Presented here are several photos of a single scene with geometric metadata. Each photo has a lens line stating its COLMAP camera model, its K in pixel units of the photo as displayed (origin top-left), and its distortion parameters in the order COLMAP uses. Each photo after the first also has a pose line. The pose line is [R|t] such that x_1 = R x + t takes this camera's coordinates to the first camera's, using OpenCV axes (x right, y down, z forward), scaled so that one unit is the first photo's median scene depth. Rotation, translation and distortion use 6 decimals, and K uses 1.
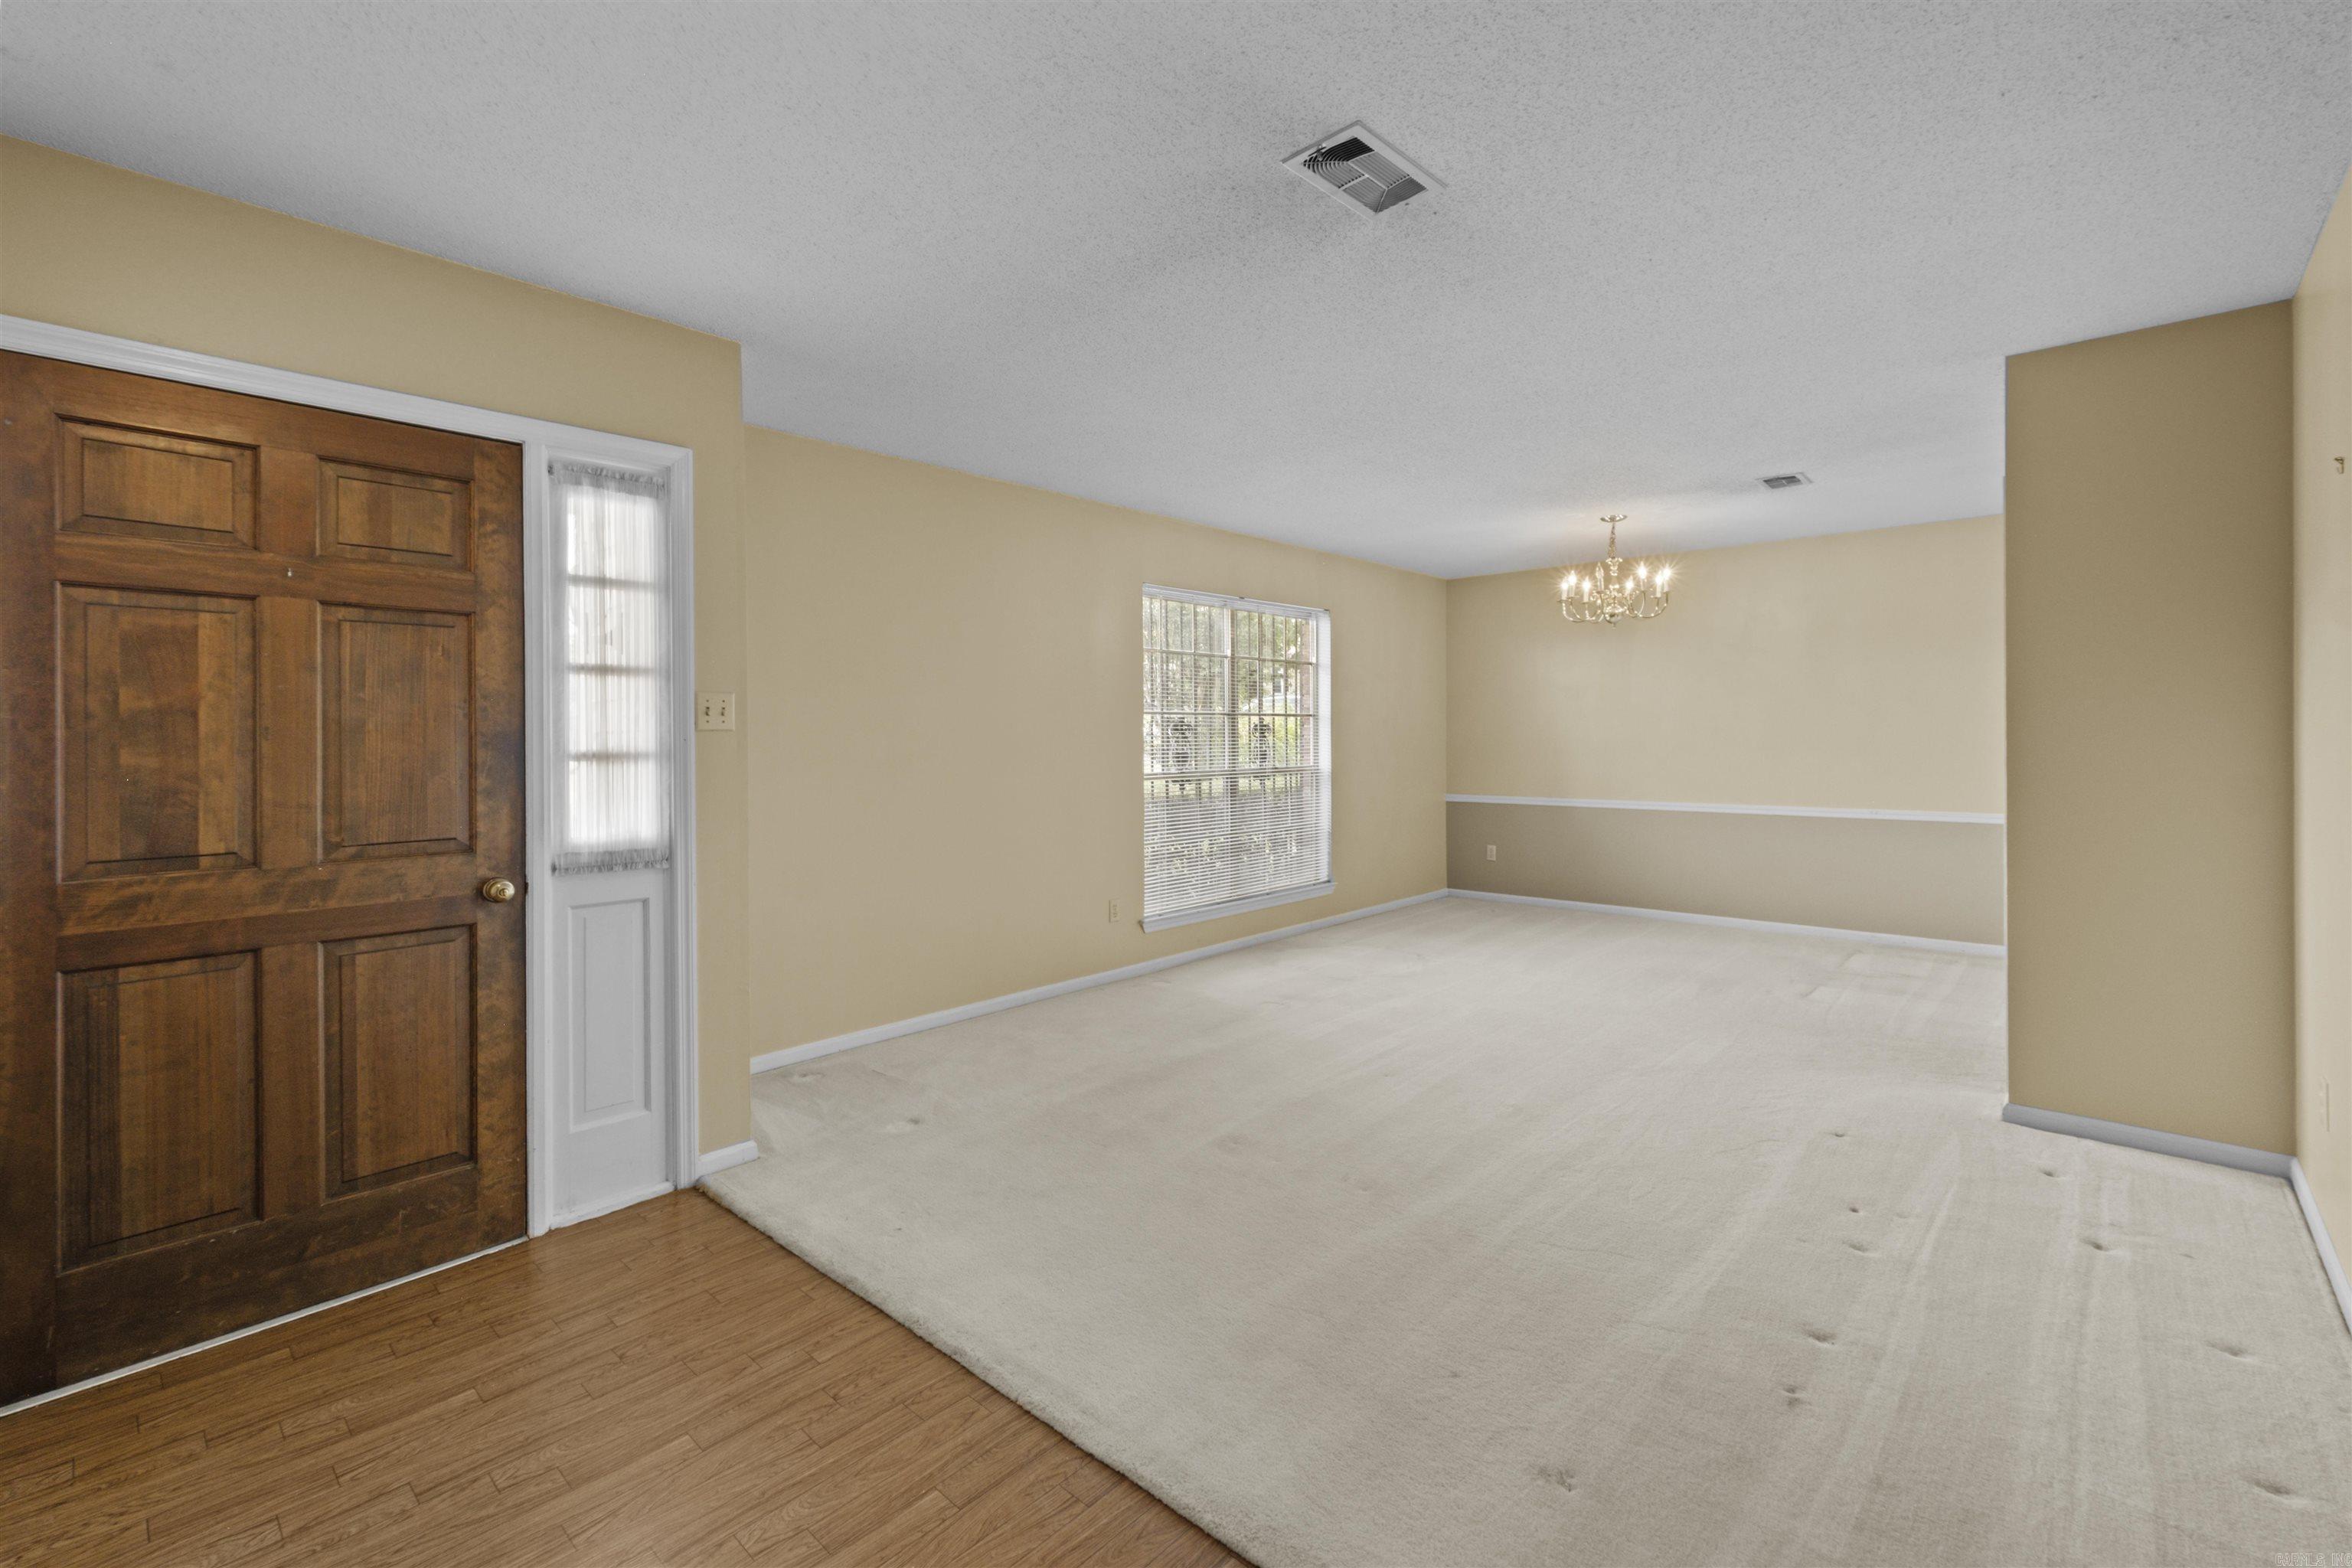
lens RADIAL K [[1032.3, 0, 1169.1], [0, 1032.3, 780.0], [0, 0, 1]] dist [-0.002852, -0.000380]
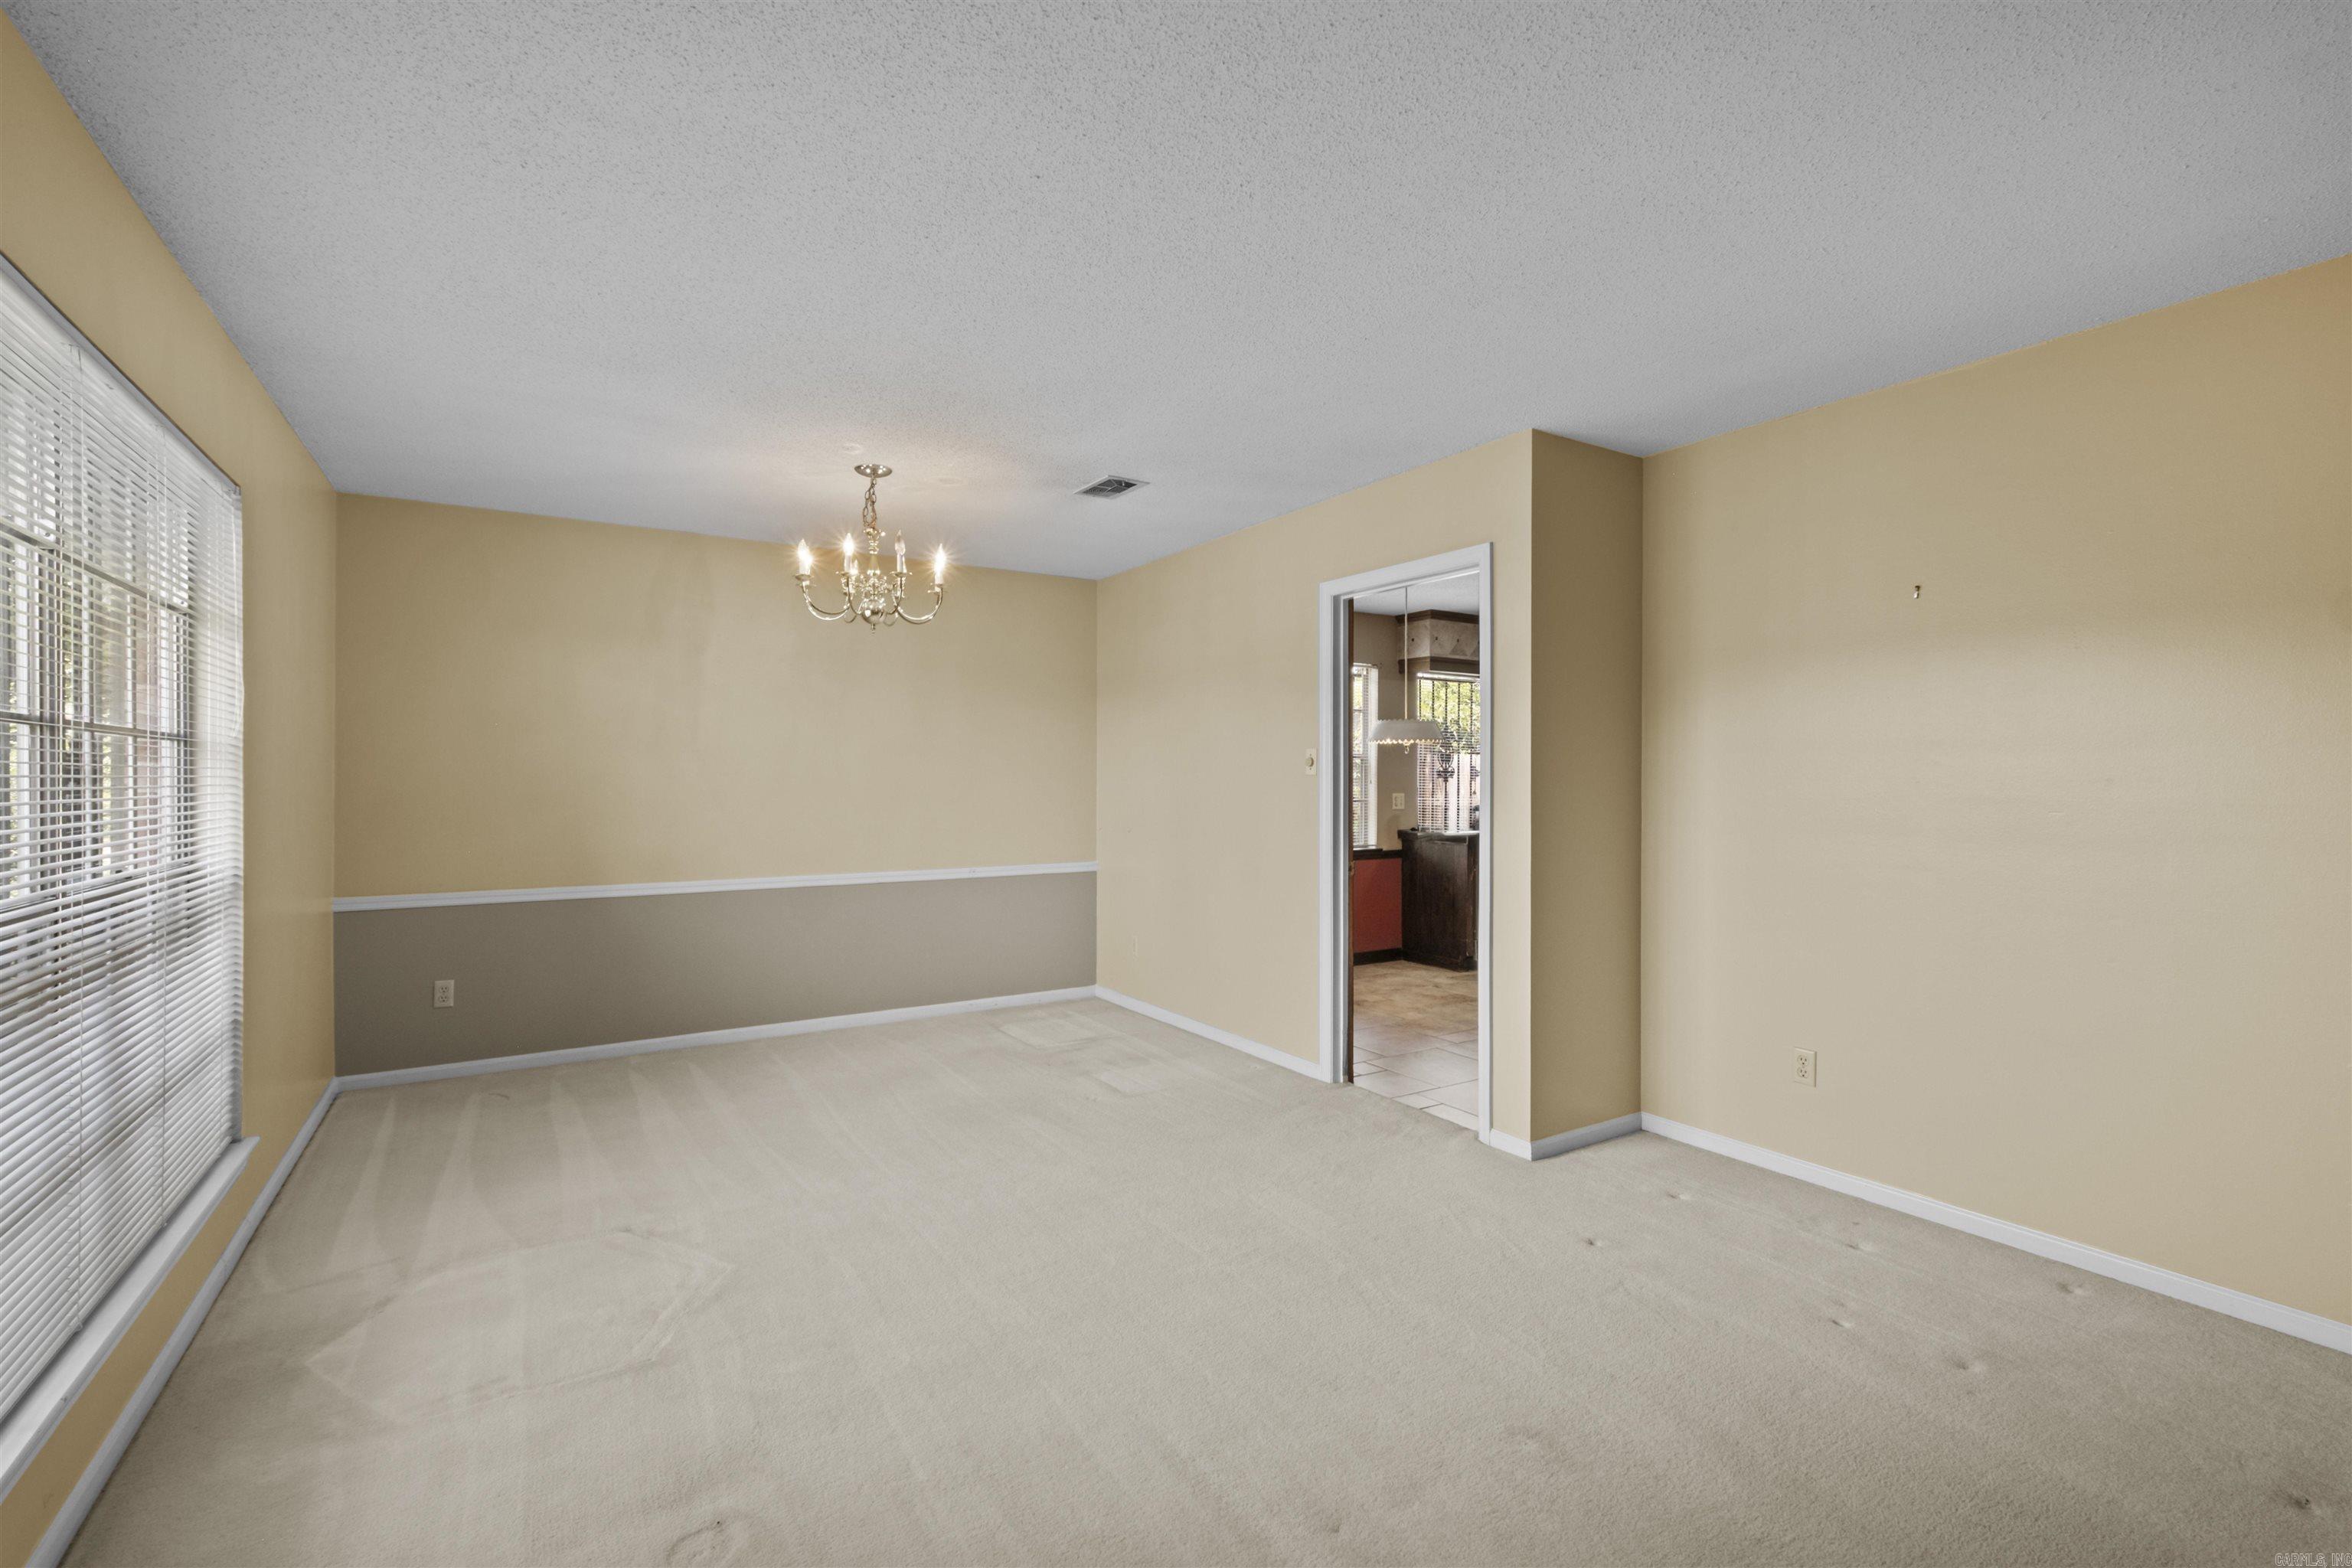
lens RADIAL K [[1038.9, 0, 1157.6], [0, 1038.9, 790.9], [0, 0, 1]] dist [0.008222, -0.000097]
pose [[0.277080, -0.002400, 0.960844, -0.150600], [0.038707, 0.999213, -0.008666, -0.023664], [-0.960067, 0.039593, 0.276955, 0.528481]]
